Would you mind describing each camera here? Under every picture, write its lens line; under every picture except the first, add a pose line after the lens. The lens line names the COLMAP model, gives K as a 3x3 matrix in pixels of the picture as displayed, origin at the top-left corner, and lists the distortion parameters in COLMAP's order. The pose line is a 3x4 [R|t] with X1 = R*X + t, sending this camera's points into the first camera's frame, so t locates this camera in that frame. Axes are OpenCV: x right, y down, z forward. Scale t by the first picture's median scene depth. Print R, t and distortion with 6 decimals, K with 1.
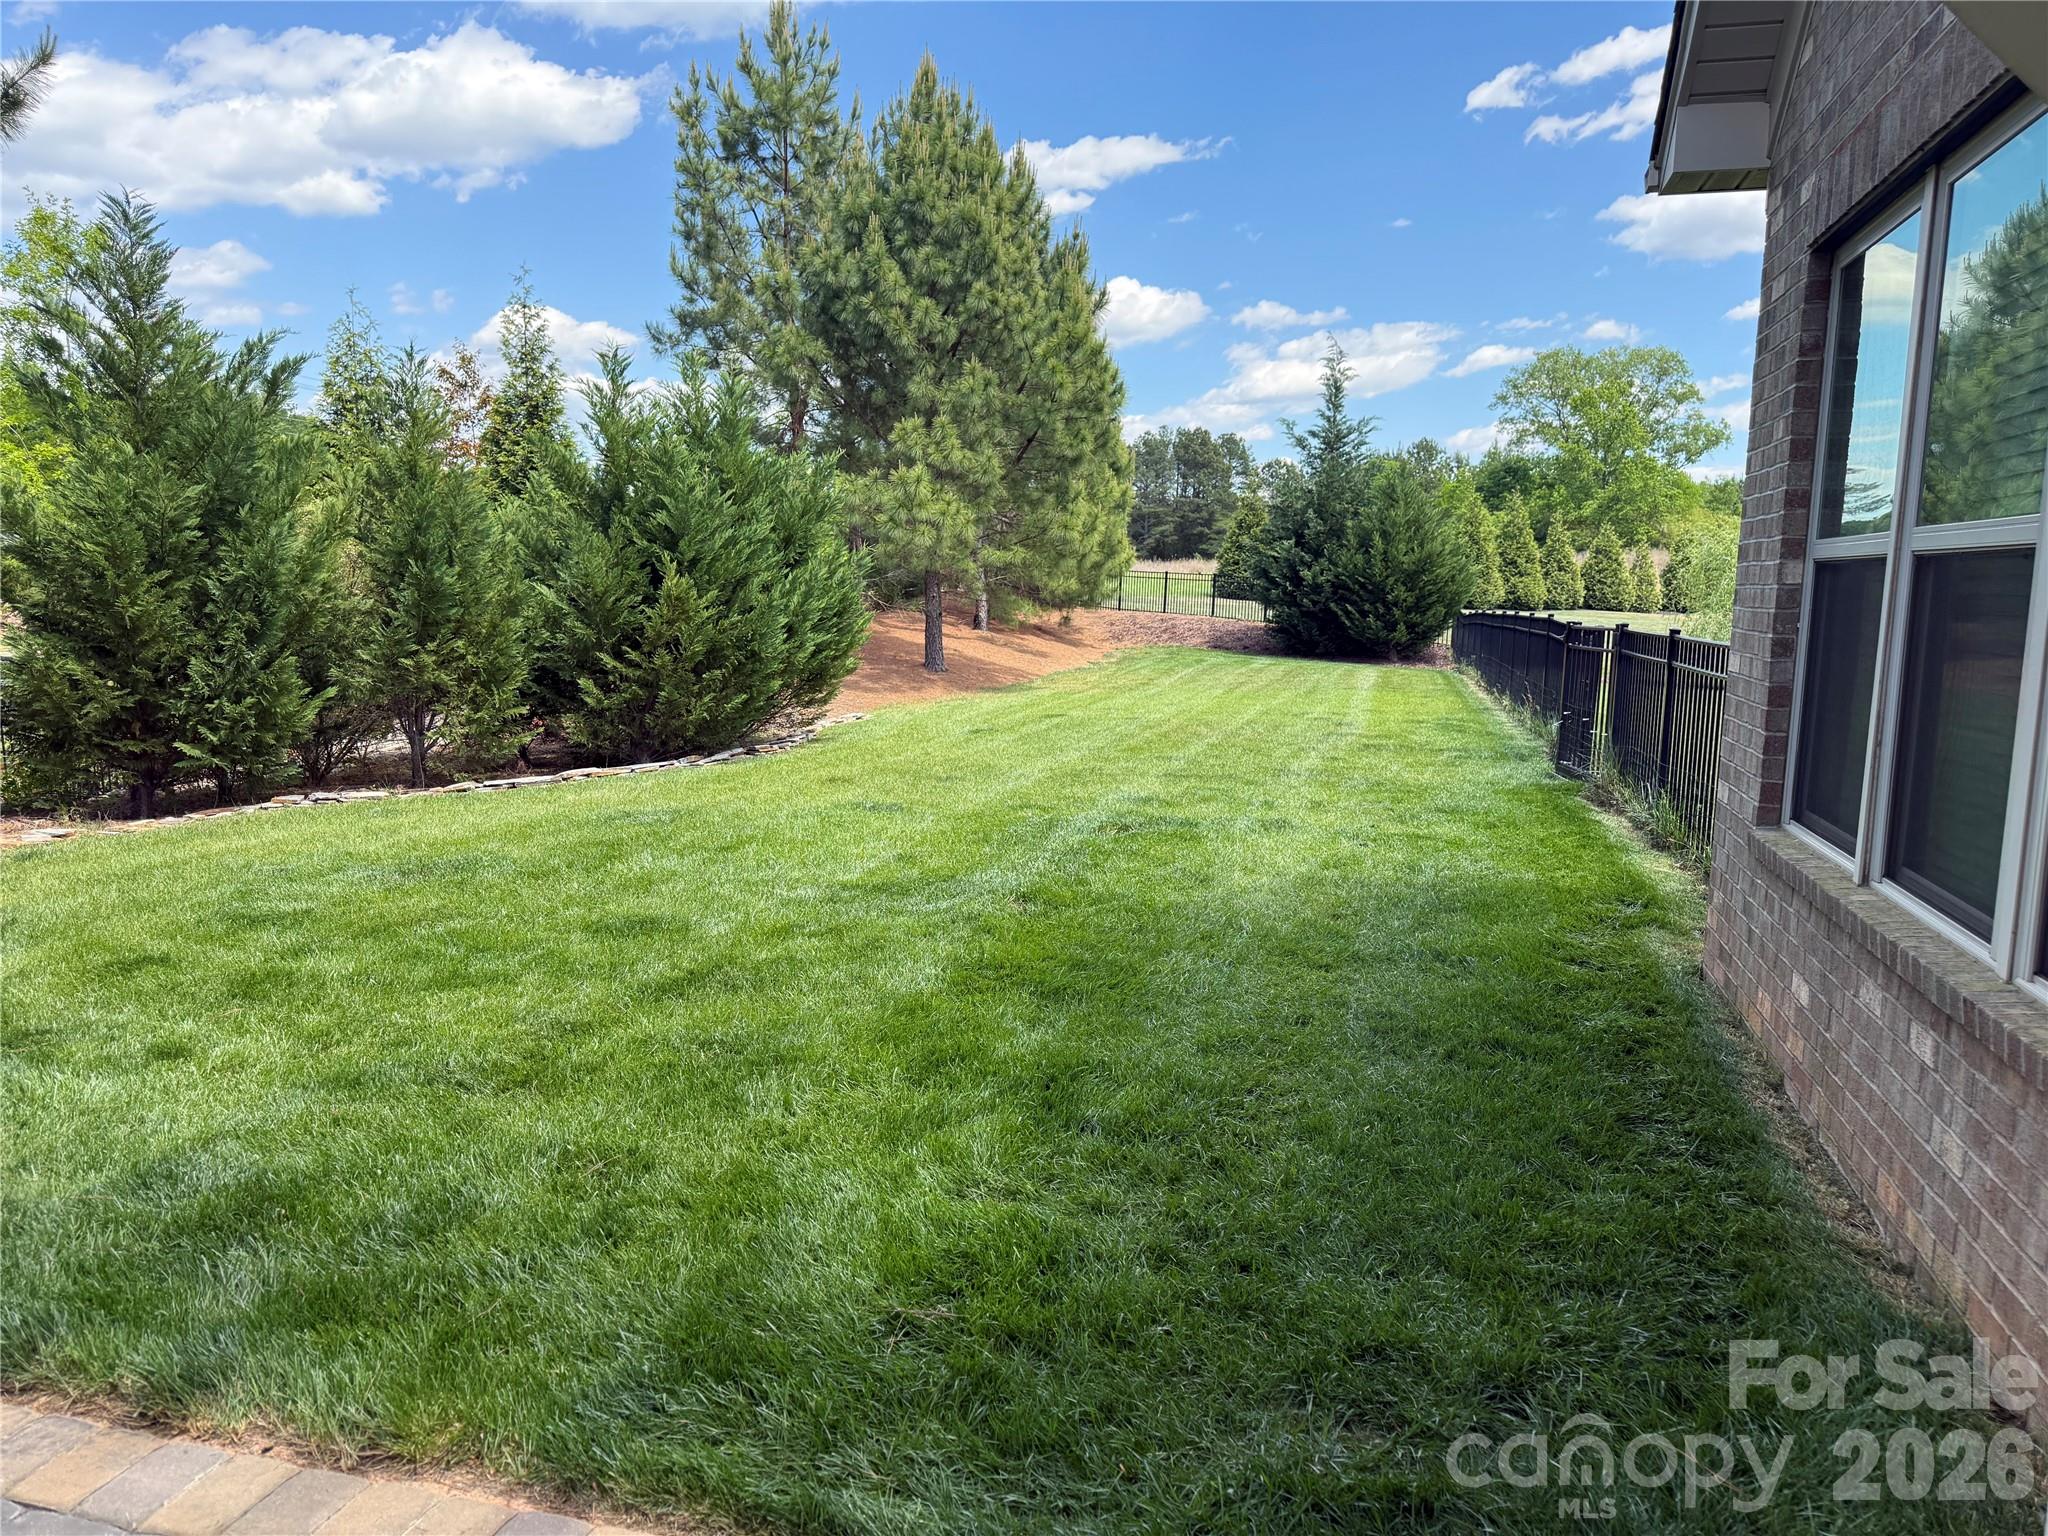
lens RADIAL K [[1424.9, 0, 1022.0], [0, 1424.9, 768.5], [0, 0, 1]] dist [-0.001883, -0.001108]
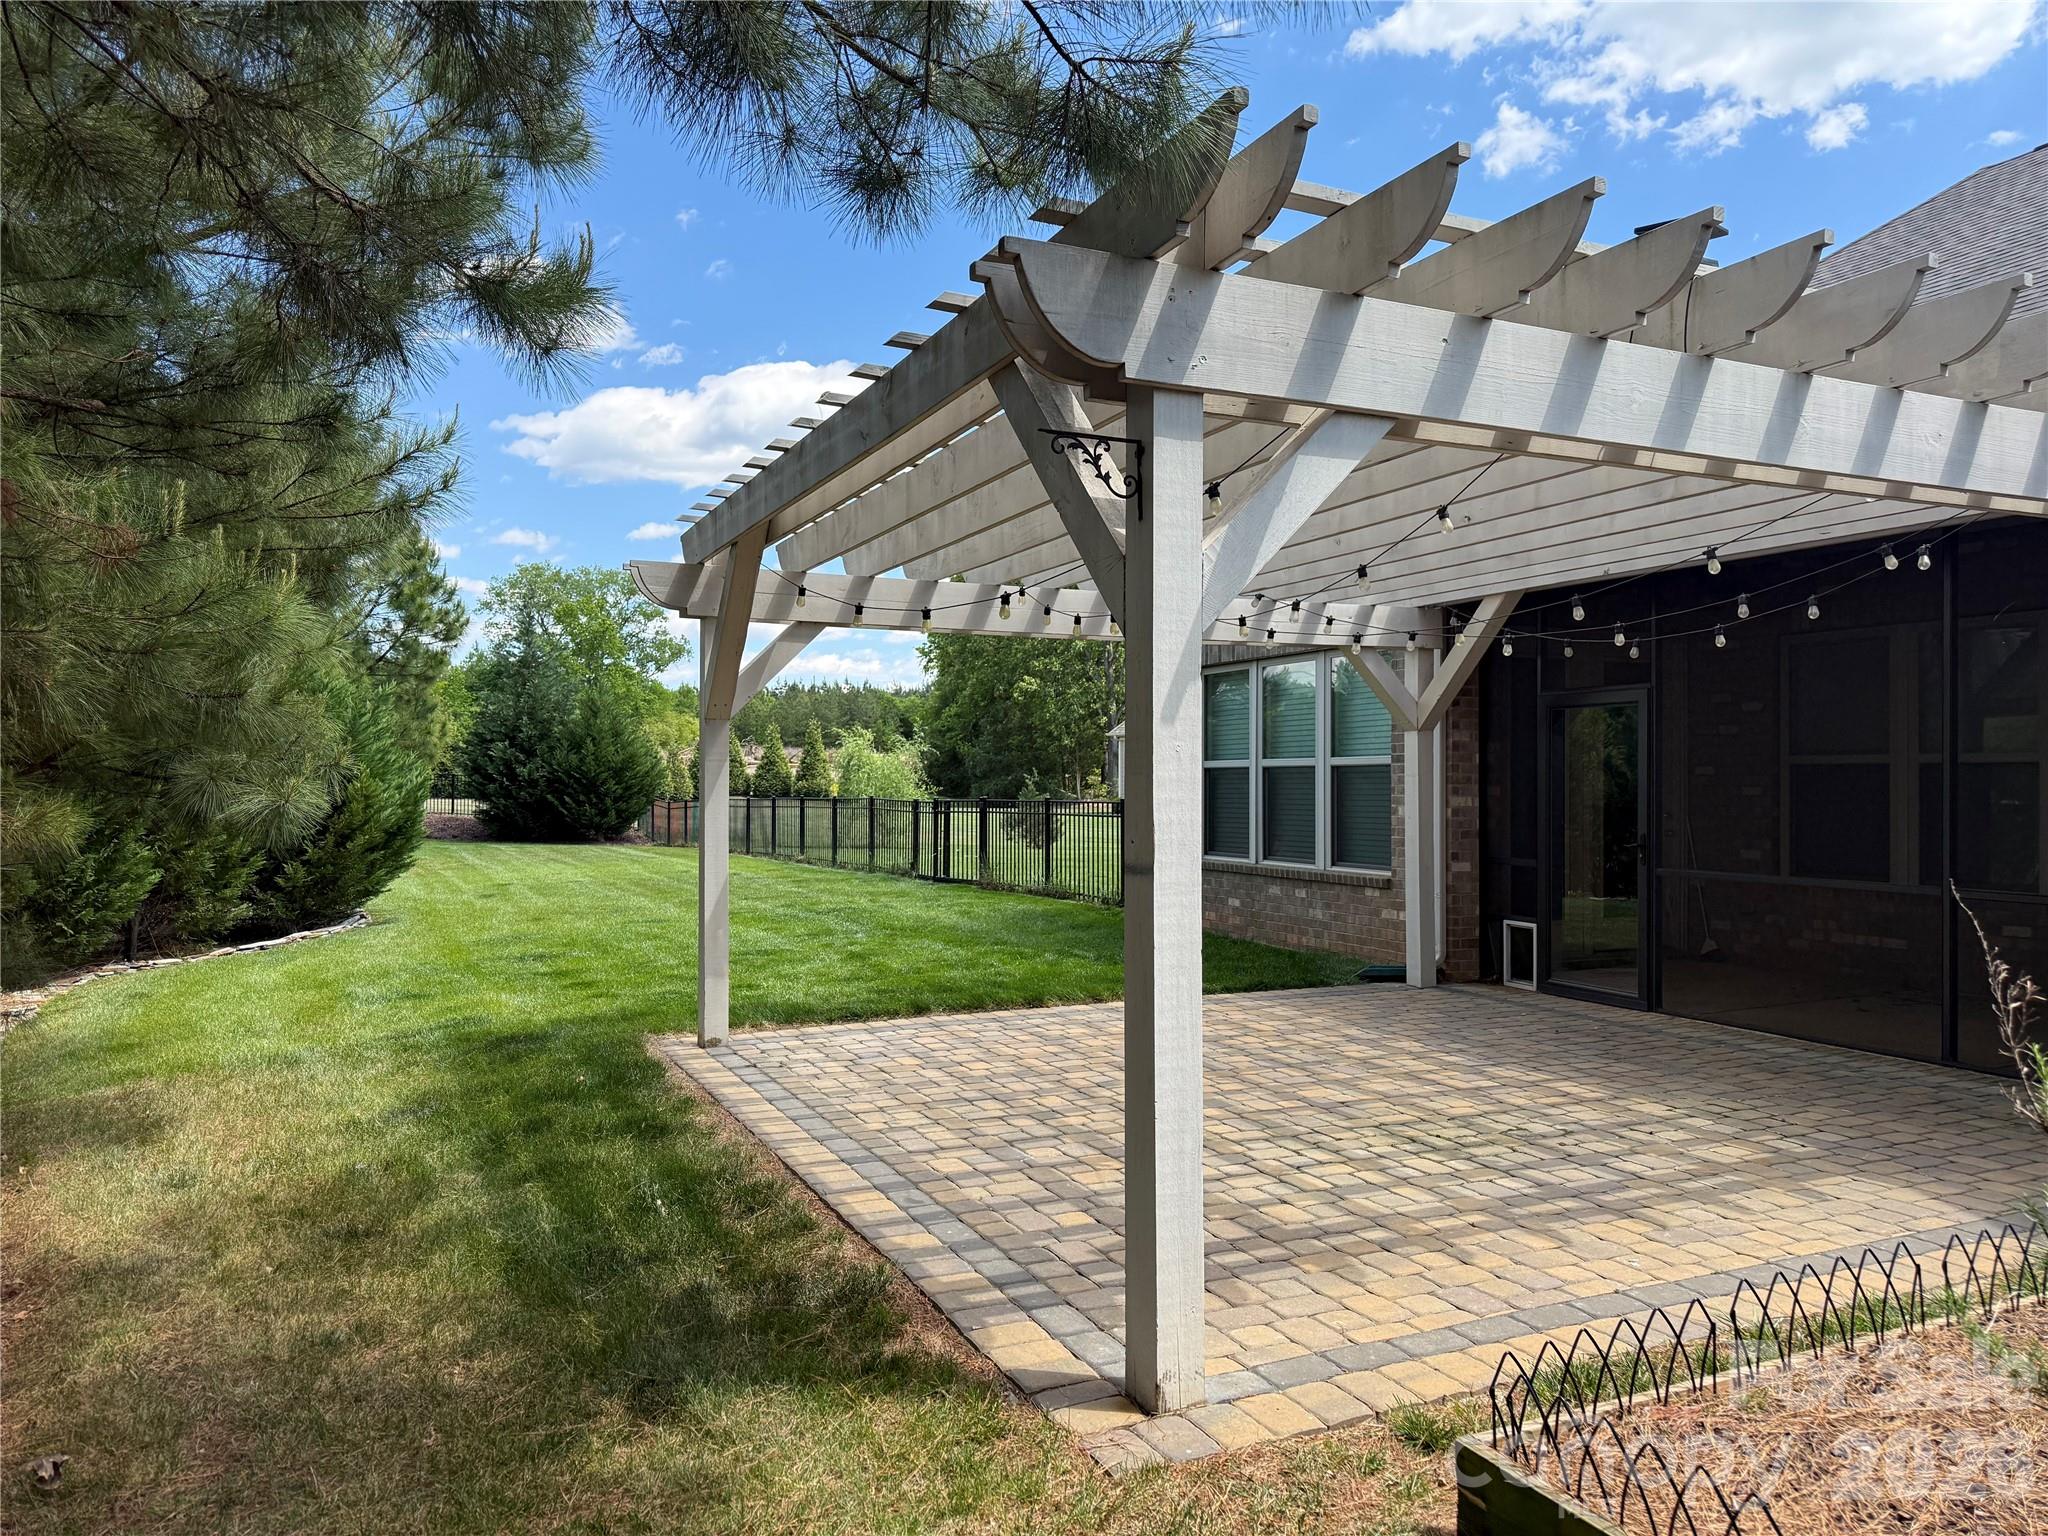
lens RADIAL K [[1424.9, 0, 1024.5], [0, 1424.9, 773.8], [0, 0, 1]] dist [-0.001883, -0.001108]
pose [[0.752874, -0.009255, 0.658099, -0.256240], [0.095892, 0.990774, -0.095768, 0.016707], [-0.651141, 0.135207, 0.746816, -0.136698]]
